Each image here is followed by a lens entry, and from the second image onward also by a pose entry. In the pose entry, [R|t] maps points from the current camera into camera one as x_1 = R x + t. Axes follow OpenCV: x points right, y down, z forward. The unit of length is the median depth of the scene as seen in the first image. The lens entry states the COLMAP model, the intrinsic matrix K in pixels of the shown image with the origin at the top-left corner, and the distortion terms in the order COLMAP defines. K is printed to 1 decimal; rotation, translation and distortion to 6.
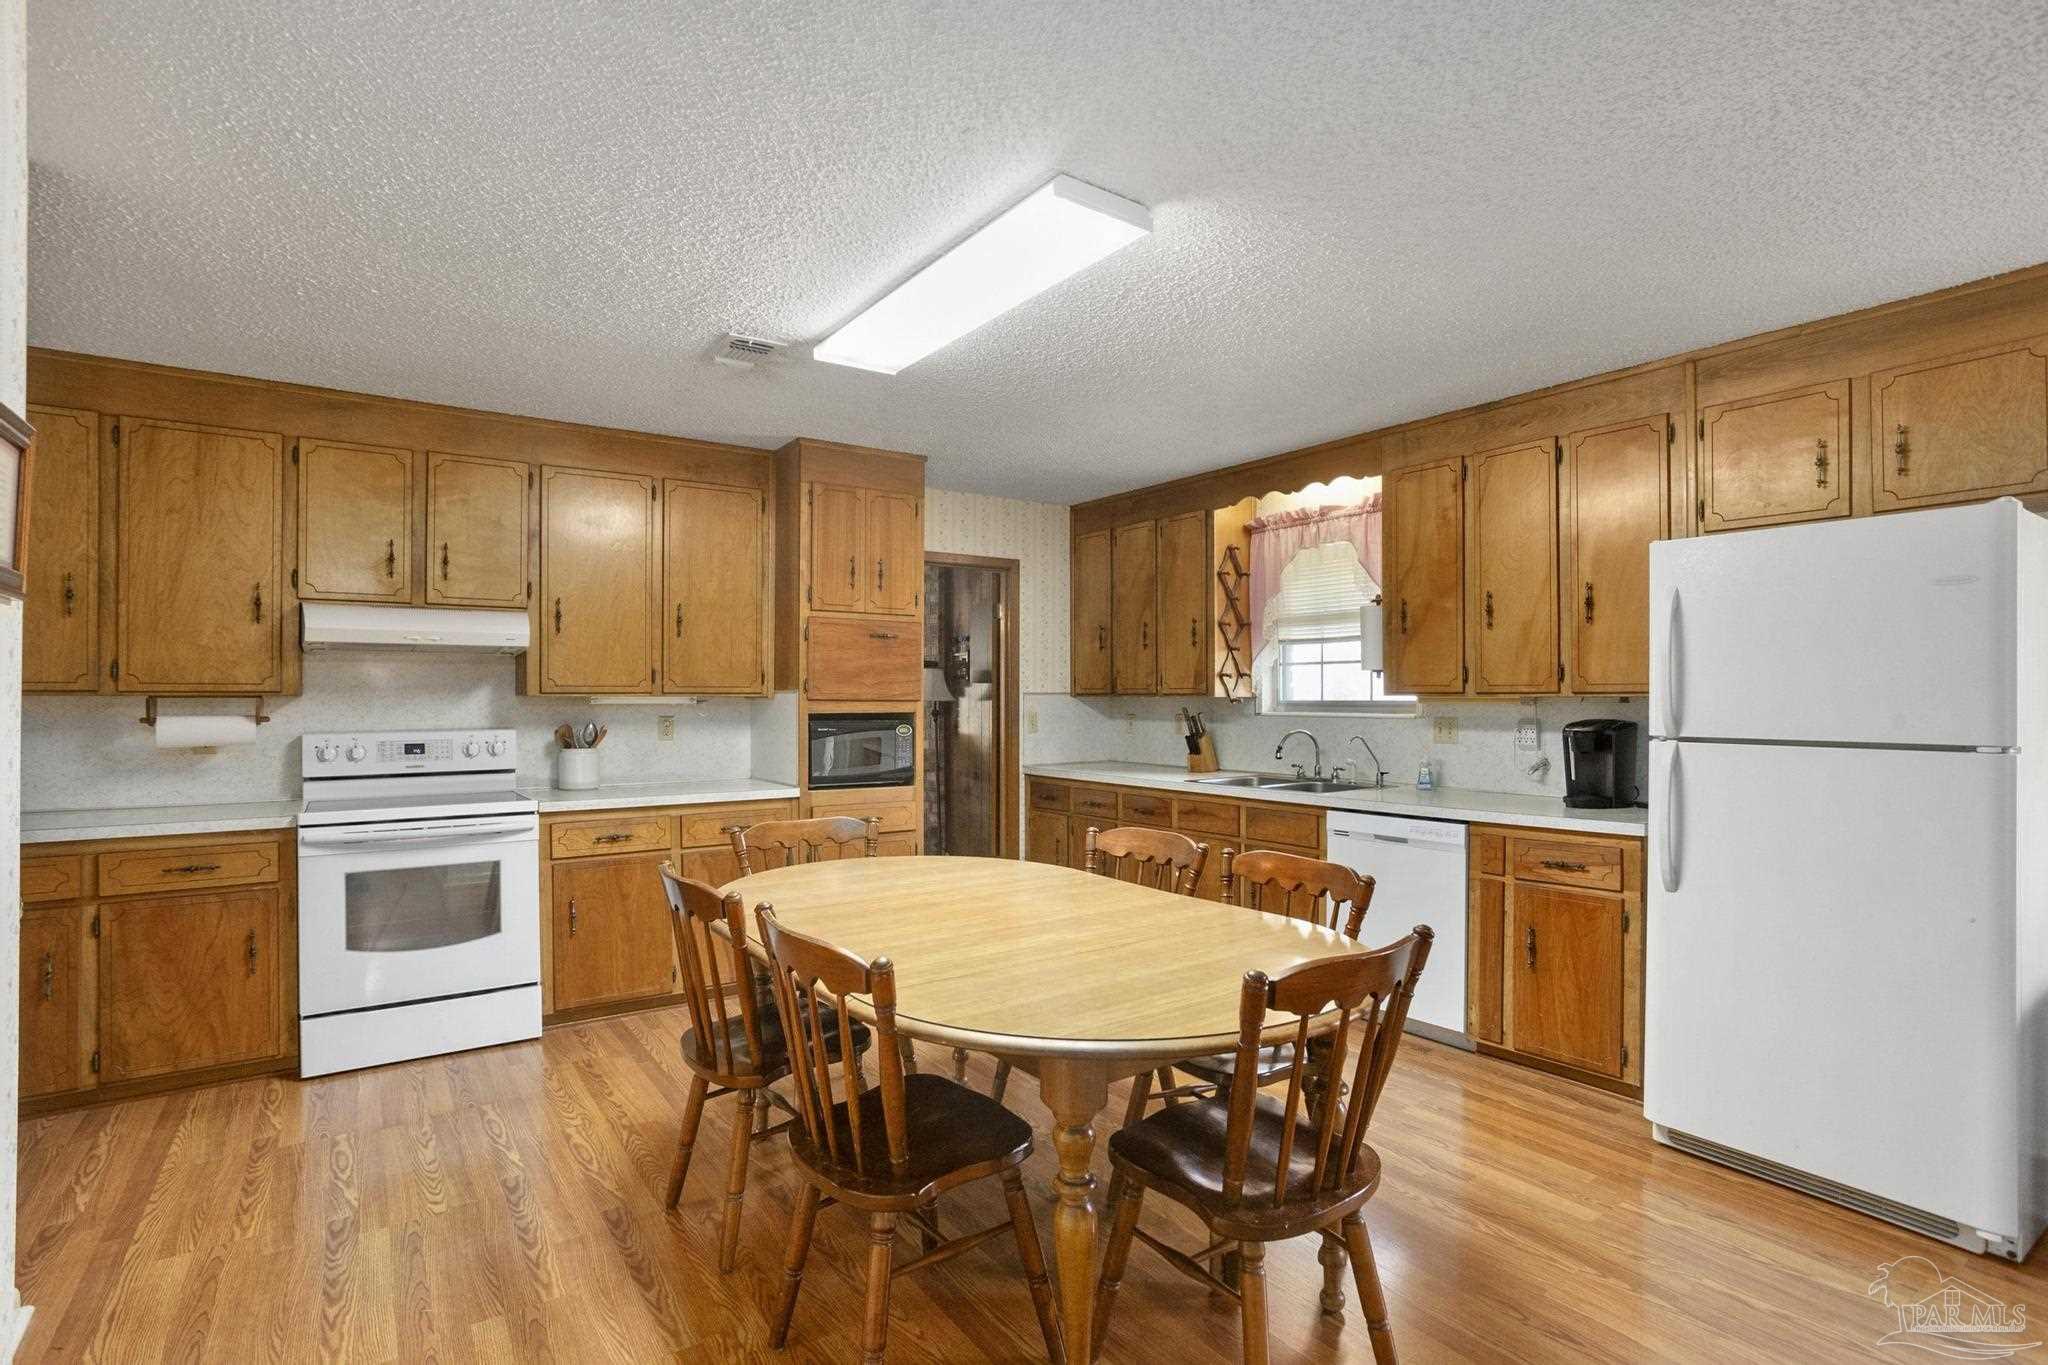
lens RADIAL K [[1004.9, 0, 1010.1], [0, 1004.9, 681.1], [0, 0, 1]] dist [-0.048647, 0.030177]
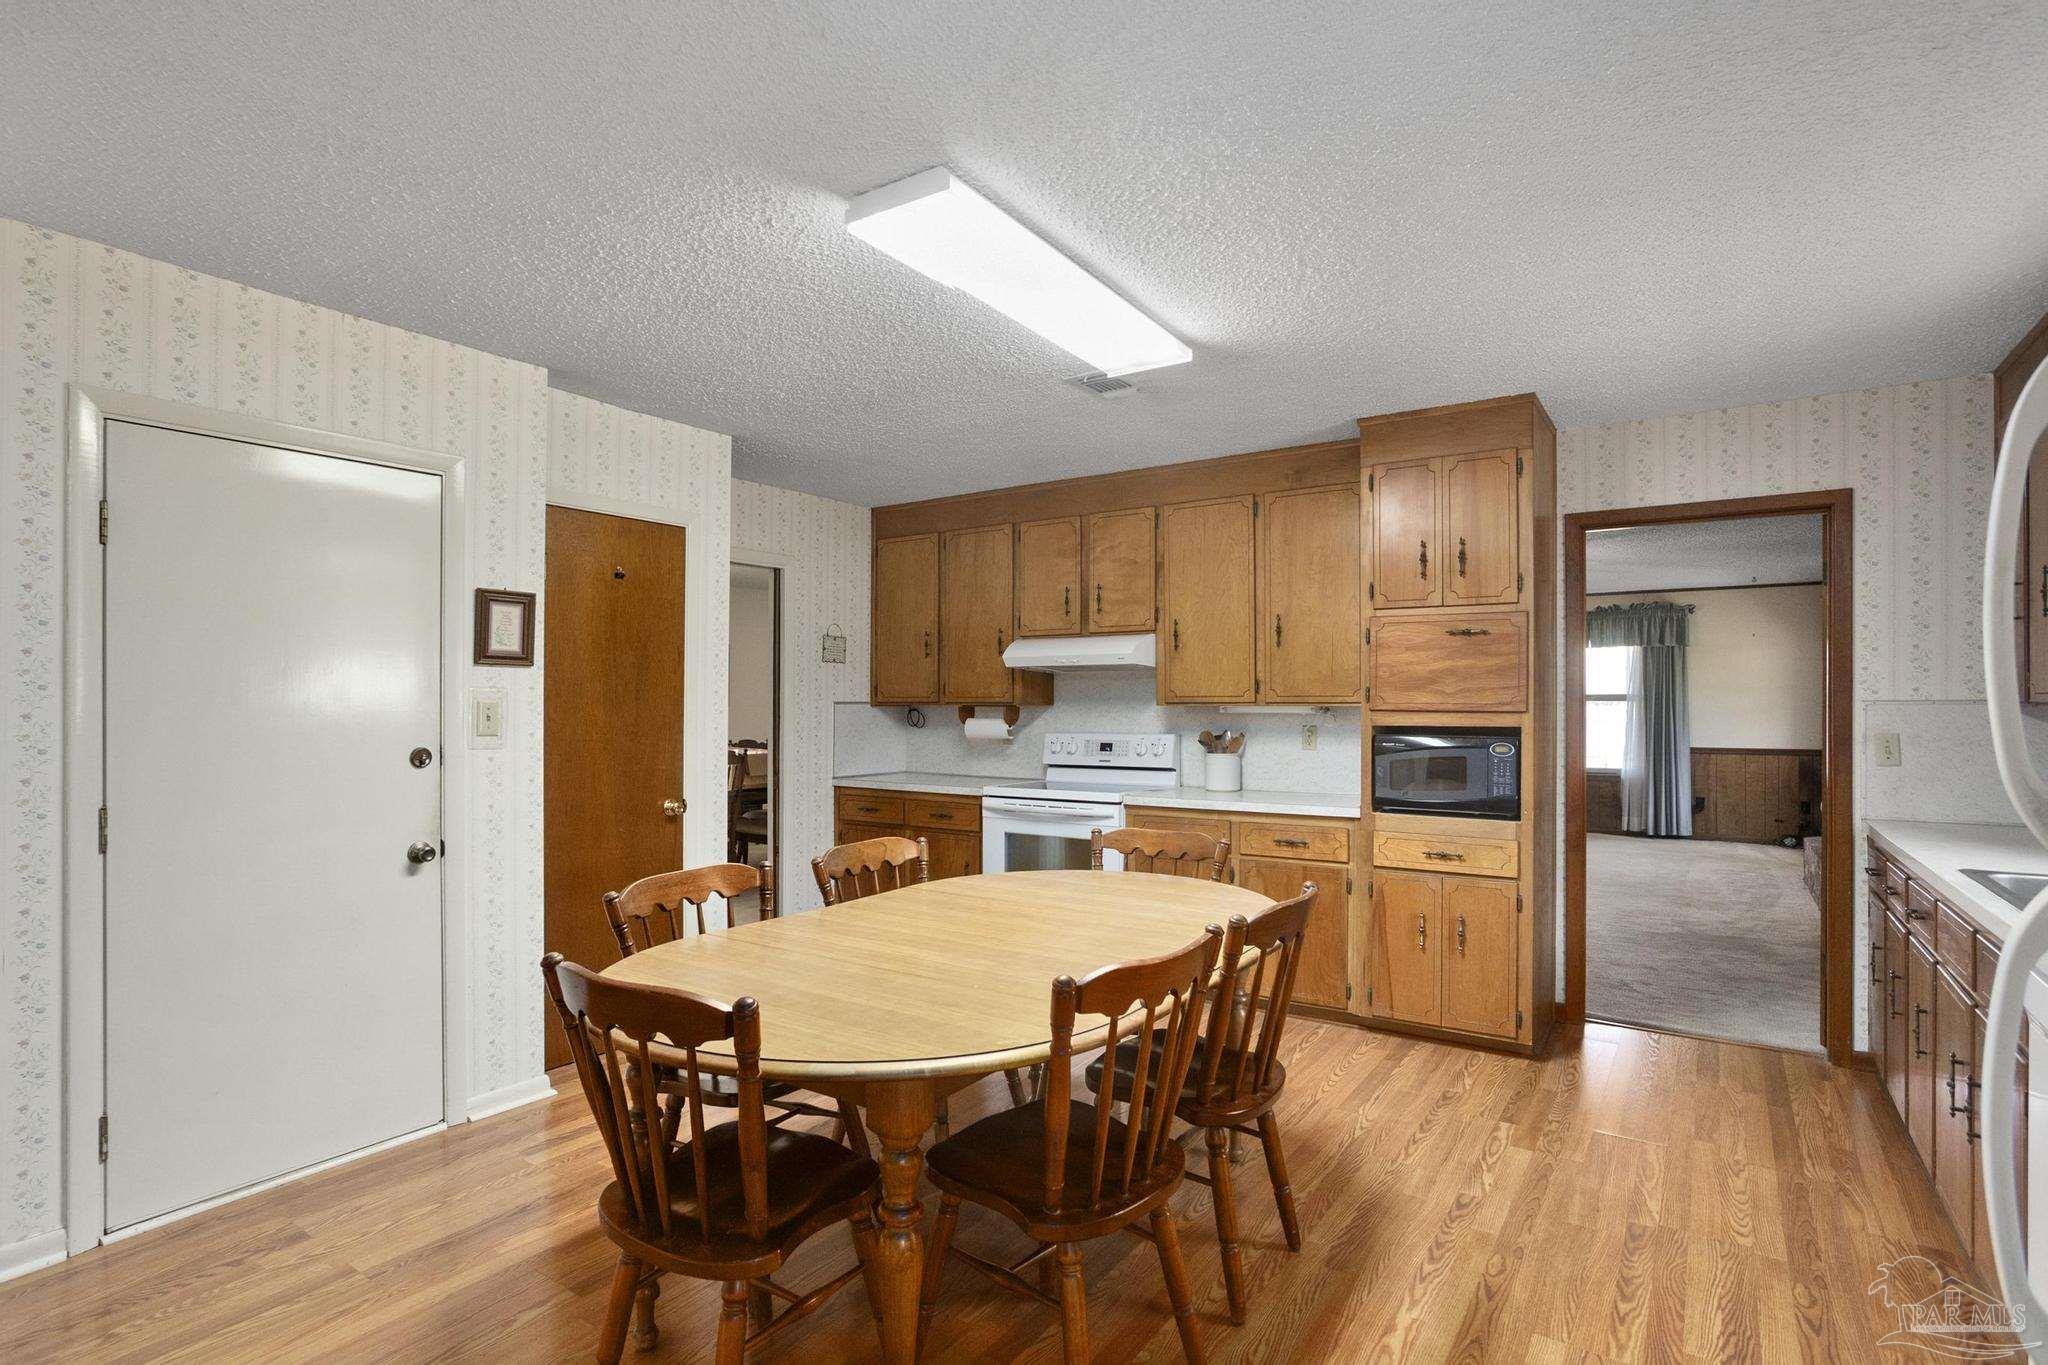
lens RADIAL K [[1022.0, 0, 1029.4], [0, 1022.0, 699.9], [0, 0, 1]] dist [0.001959, 0.000779]
pose [[0.387266, -0.001943, -0.921966, 0.588887], [0.014932, 0.999880, 0.004165, 0.001012], [0.921847, -0.015380, 0.387248, 0.410930]]
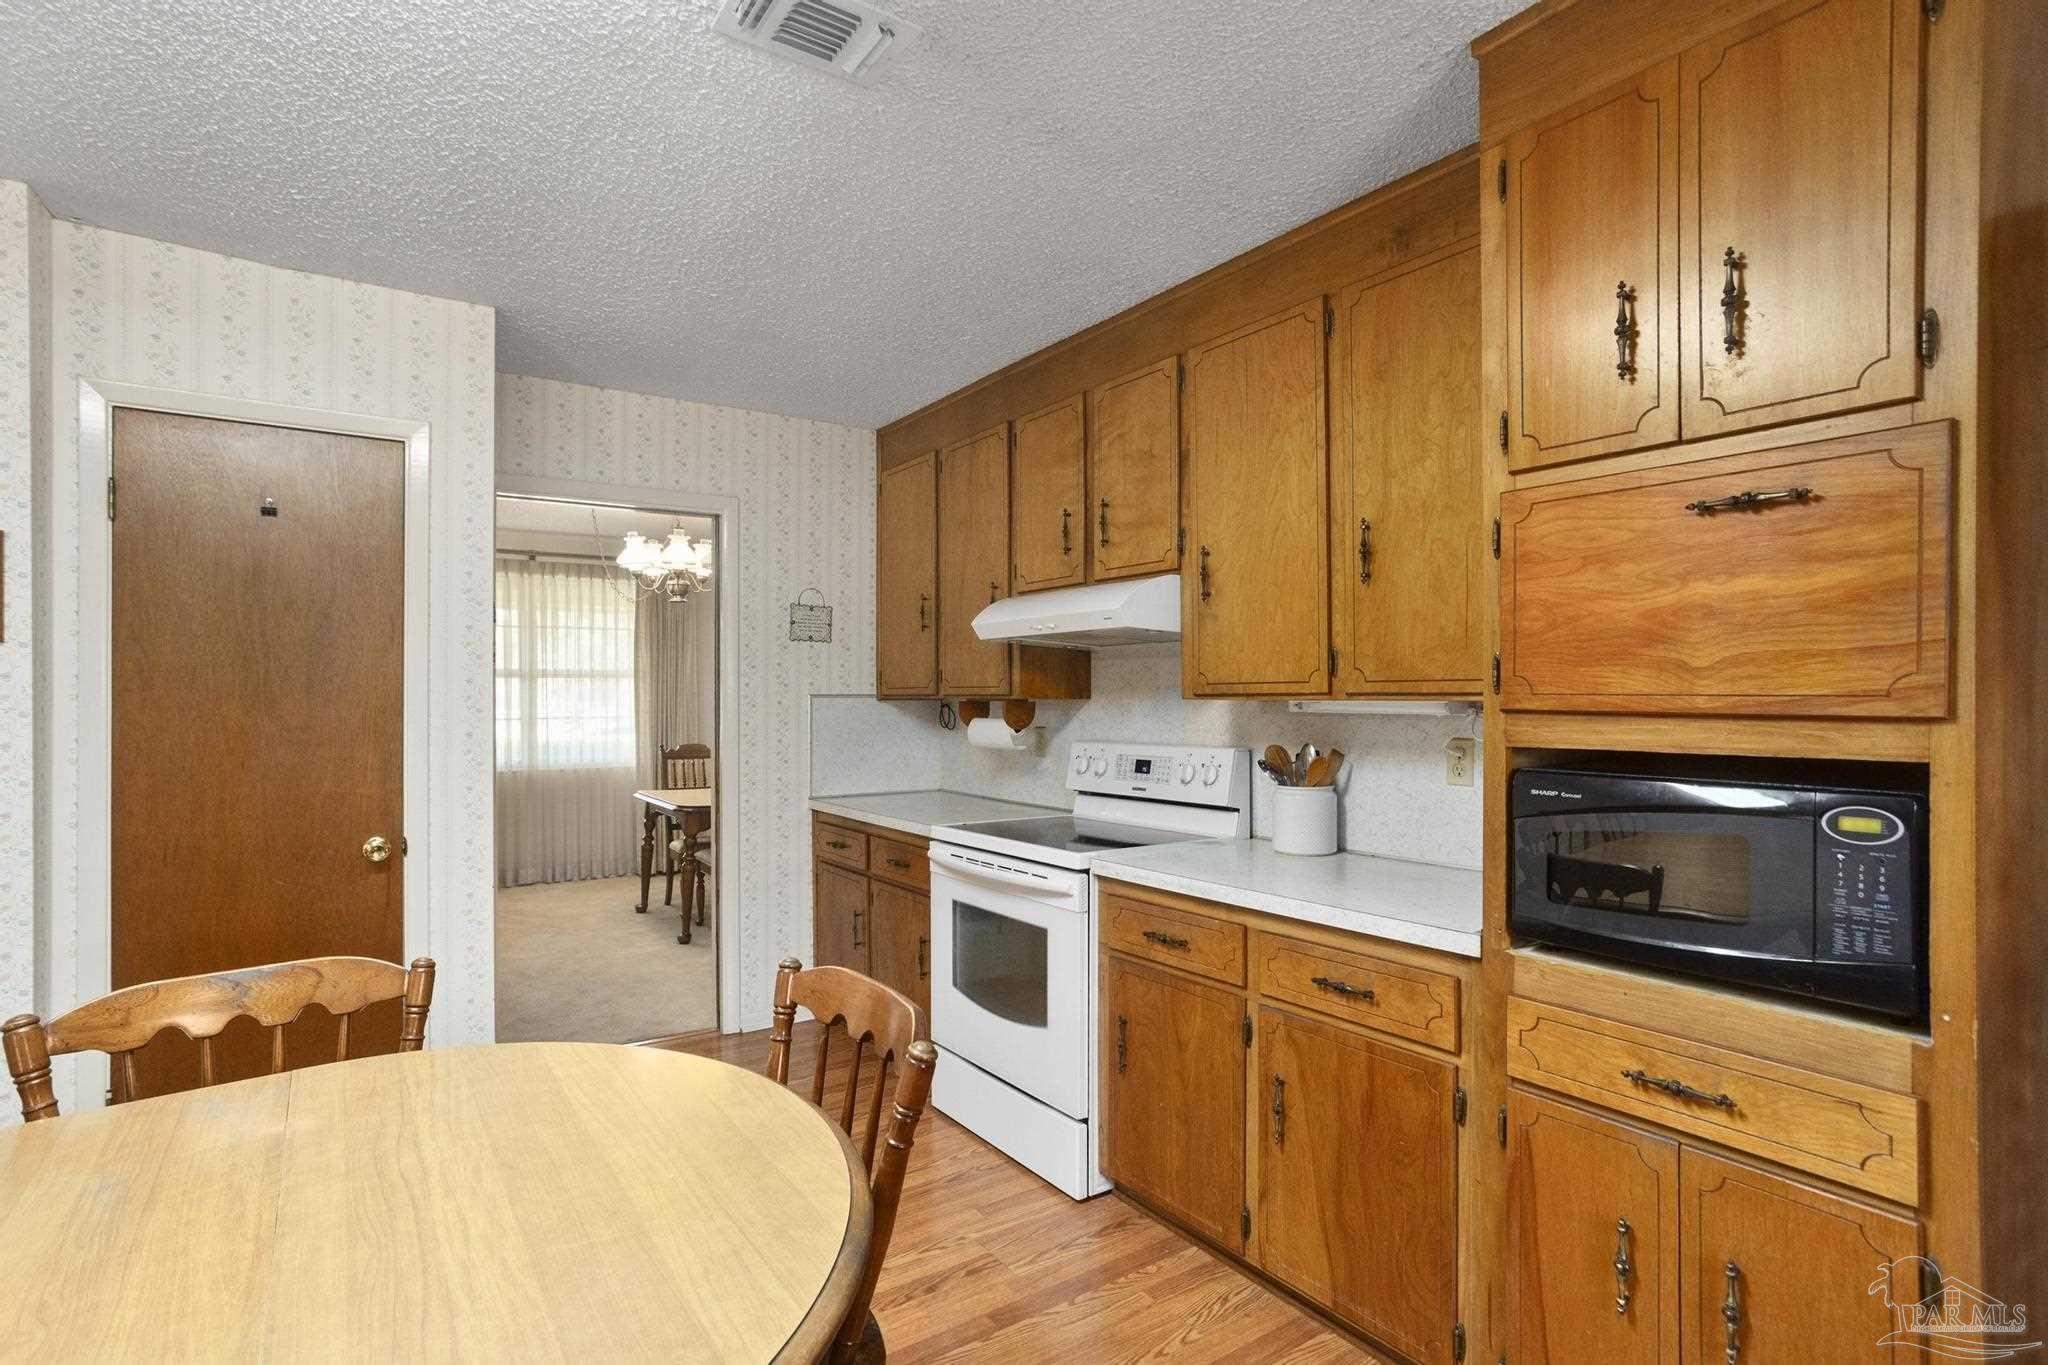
lens RADIAL K [[1006.0, 0, 1009.6], [0, 1006.0, 696.1], [0, 0, 1]] dist [-0.034127, 0.032891]
pose [[0.016987, 0.000787, -0.999855, 0.200808], [0.019773, 0.999804, 0.001123, 0.009868], [0.999660, -0.019789, 0.016968, 0.905184]]
